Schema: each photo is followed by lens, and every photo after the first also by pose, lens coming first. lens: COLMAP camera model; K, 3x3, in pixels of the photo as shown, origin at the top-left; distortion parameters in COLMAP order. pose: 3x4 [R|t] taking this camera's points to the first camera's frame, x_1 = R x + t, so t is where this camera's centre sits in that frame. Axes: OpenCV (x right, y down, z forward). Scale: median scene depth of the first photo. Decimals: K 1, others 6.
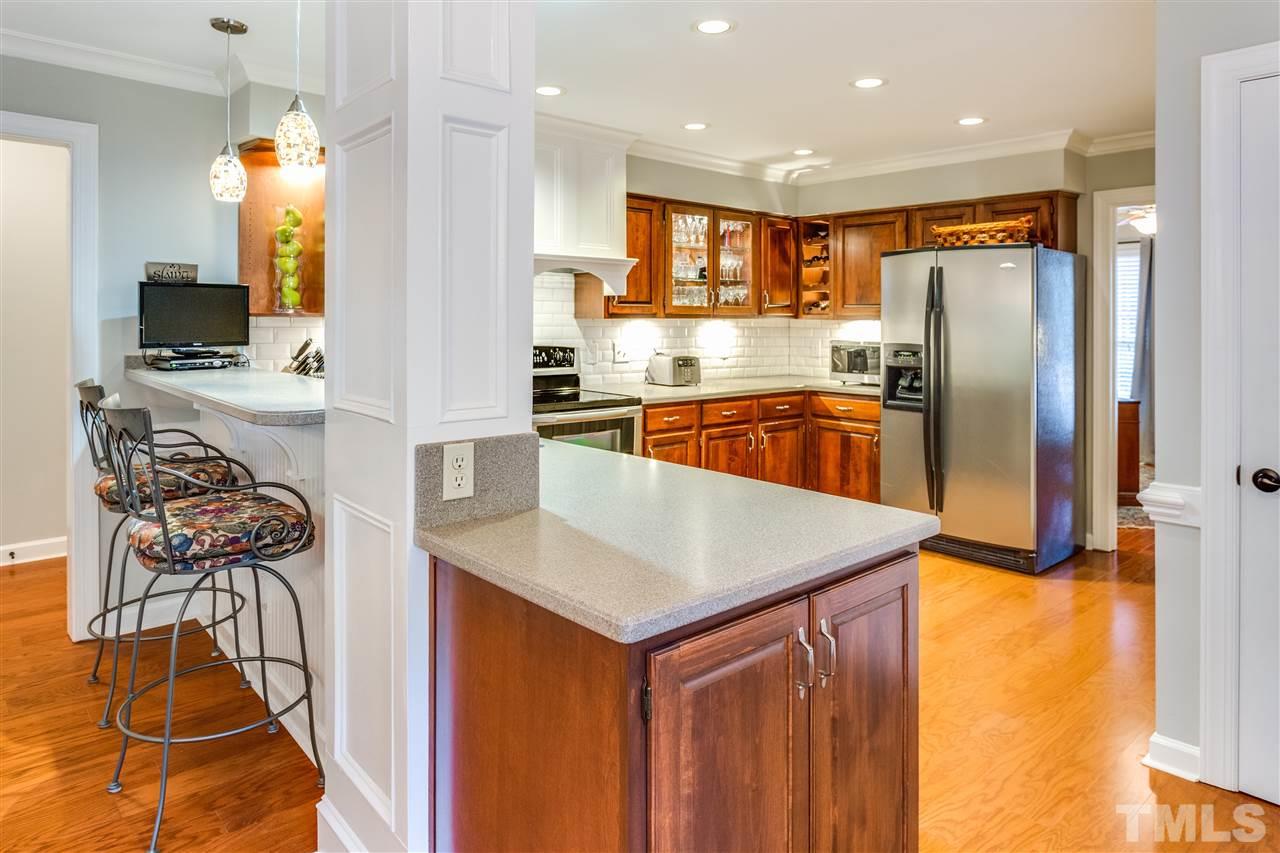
lens RADIAL K [[771.0, 0, 638.7], [0, 771.0, 314.0], [0, 0, 1]] dist [-0.004659, -0.001951]
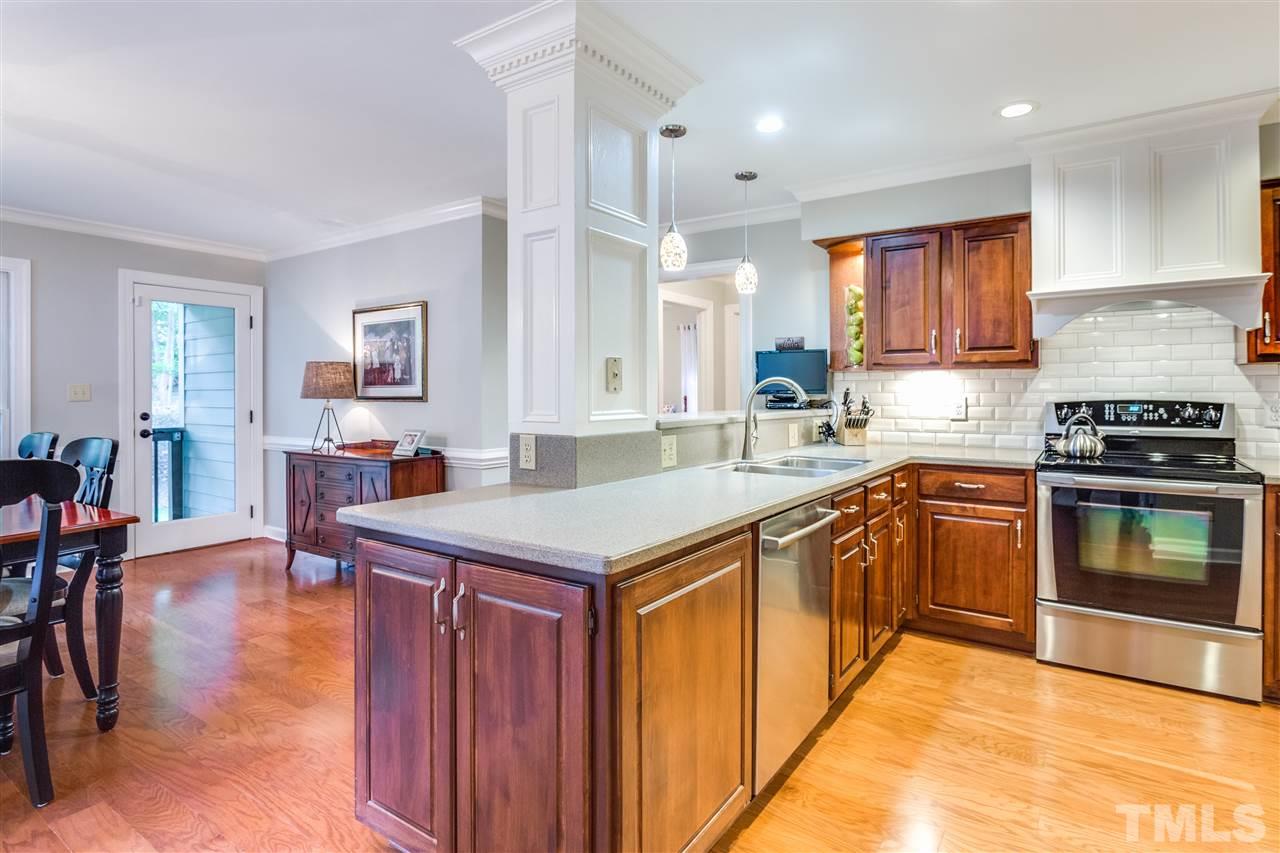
lens RADIAL K [[656.2, 0, 663.1], [0, 656.2, 396.5], [0, 0, 1]] dist [-0.000831, 0.000106]
pose [[0.271590, -0.002685, -0.962409, 0.370688], [0.012977, 0.999915, 0.000873, 0.027990], [0.962325, -0.012726, 0.271602, 0.286566]]
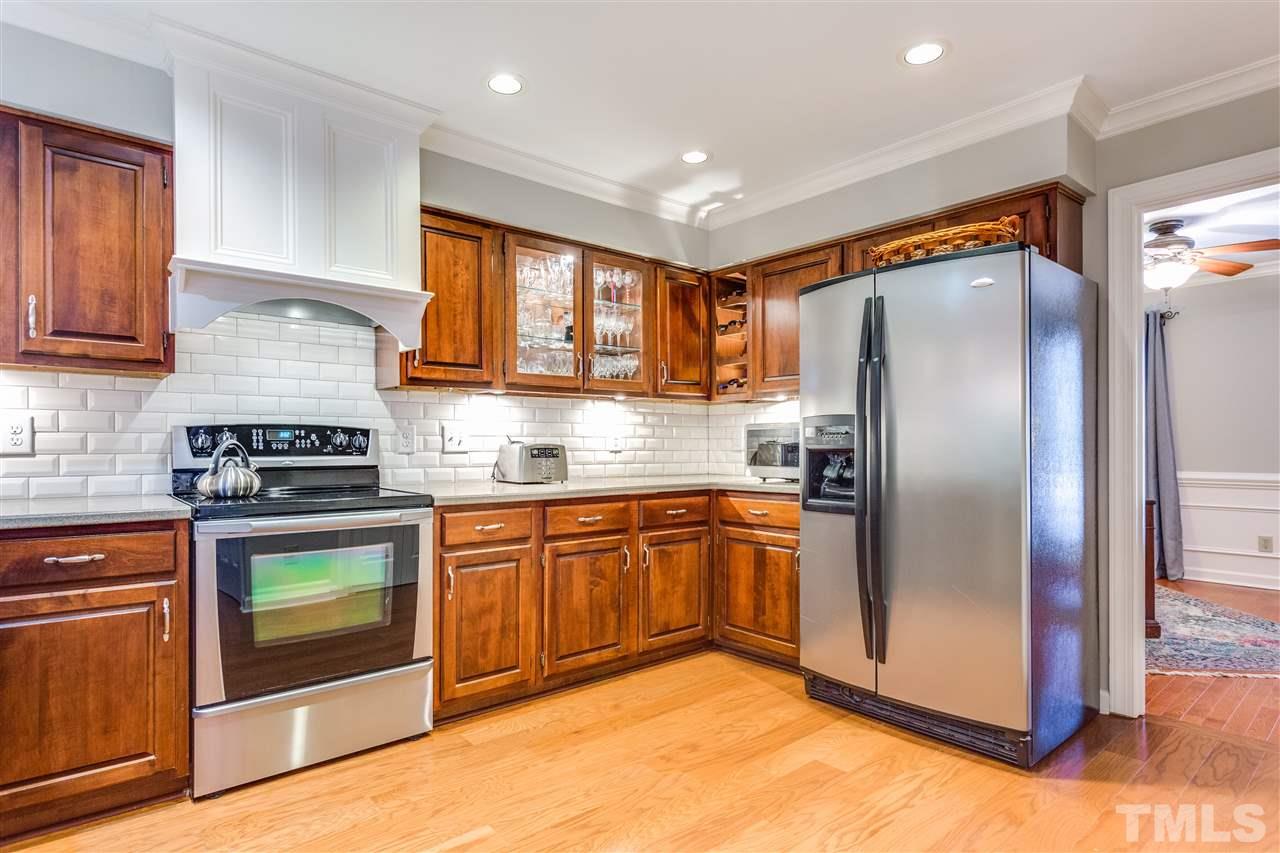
lens RADIAL K [[677.1, 0, 638.3], [0, 677.1, 447.1], [0, 0, 1]] dist [0.001407, 0.000780]
pose [[0.999847, -0.009476, -0.014726, 0.168094], [0.009632, 0.999898, 0.010564, 0.053924], [0.014625, -0.010704, 0.999836, 0.361986]]
